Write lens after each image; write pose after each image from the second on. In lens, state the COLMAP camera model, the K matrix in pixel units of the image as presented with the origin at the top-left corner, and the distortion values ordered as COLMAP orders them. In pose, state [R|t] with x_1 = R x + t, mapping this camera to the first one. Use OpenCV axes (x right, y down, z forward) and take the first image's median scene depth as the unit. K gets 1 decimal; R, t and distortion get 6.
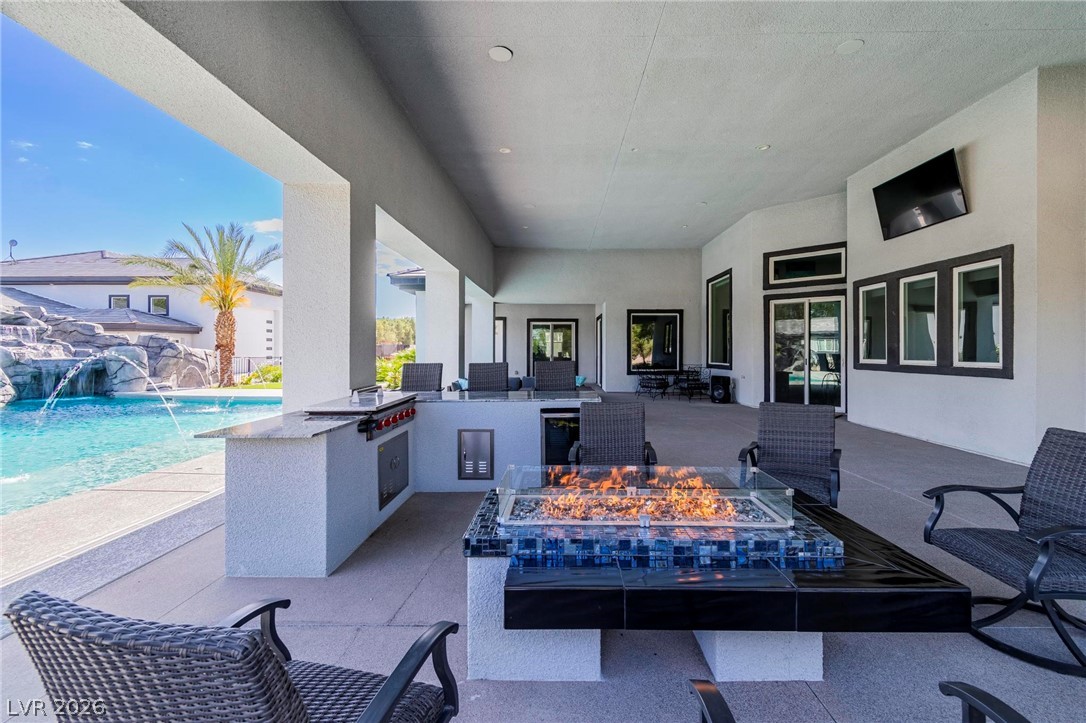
lens RADIAL K [[480.9, 0, 549.4], [0, 480.9, 354.7], [0, 0, 1]] dist [0.002649, -0.001102]
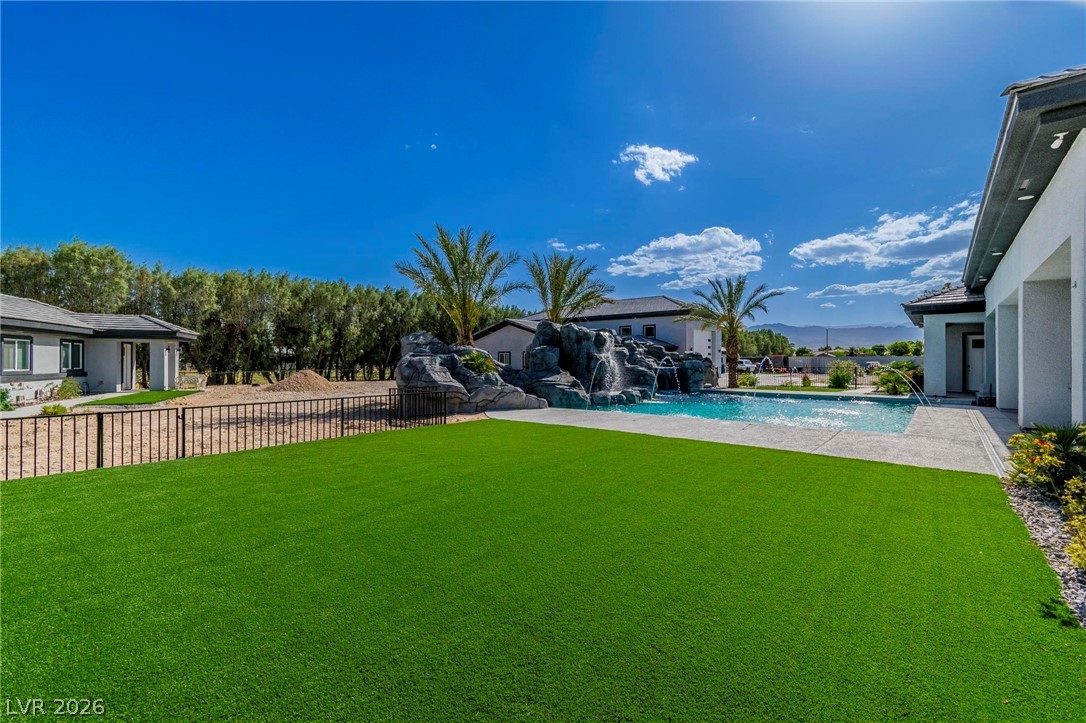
lens RADIAL K [[475.1, 0, 550.0], [0, 475.1, 360.4], [0, 0, 1]] dist [0.003068, -0.000608]
pose [[0.785850, -0.002190, -0.618413, -0.239141], [-0.005231, 0.999934, -0.010188, 0.001971], [0.618395, 0.011241, 0.785787, -0.495257]]
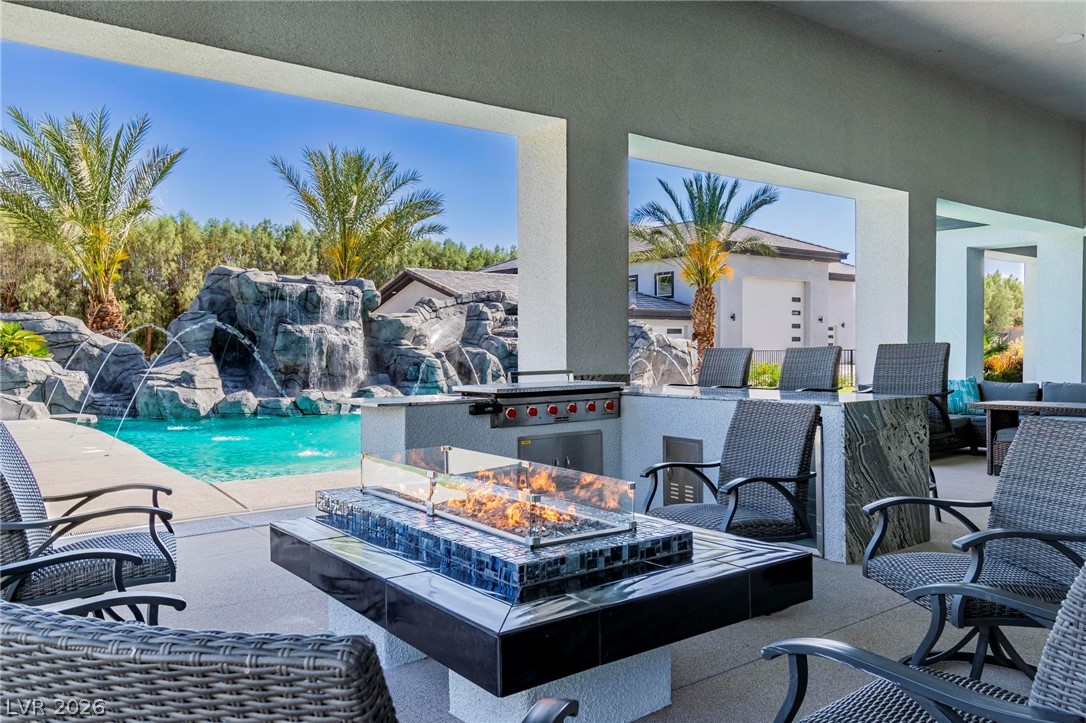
lens RADIAL K [[814.0, 0, 549.9], [0, 814.0, 361.7], [0, 0, 1]] dist [-0.001788, -0.001949]
pose [[0.624708, 0.011276, -0.780777, 0.172623], [-0.001794, 0.999914, 0.013006, 0.008370], [0.780856, -0.006724, 0.624675, 0.032220]]
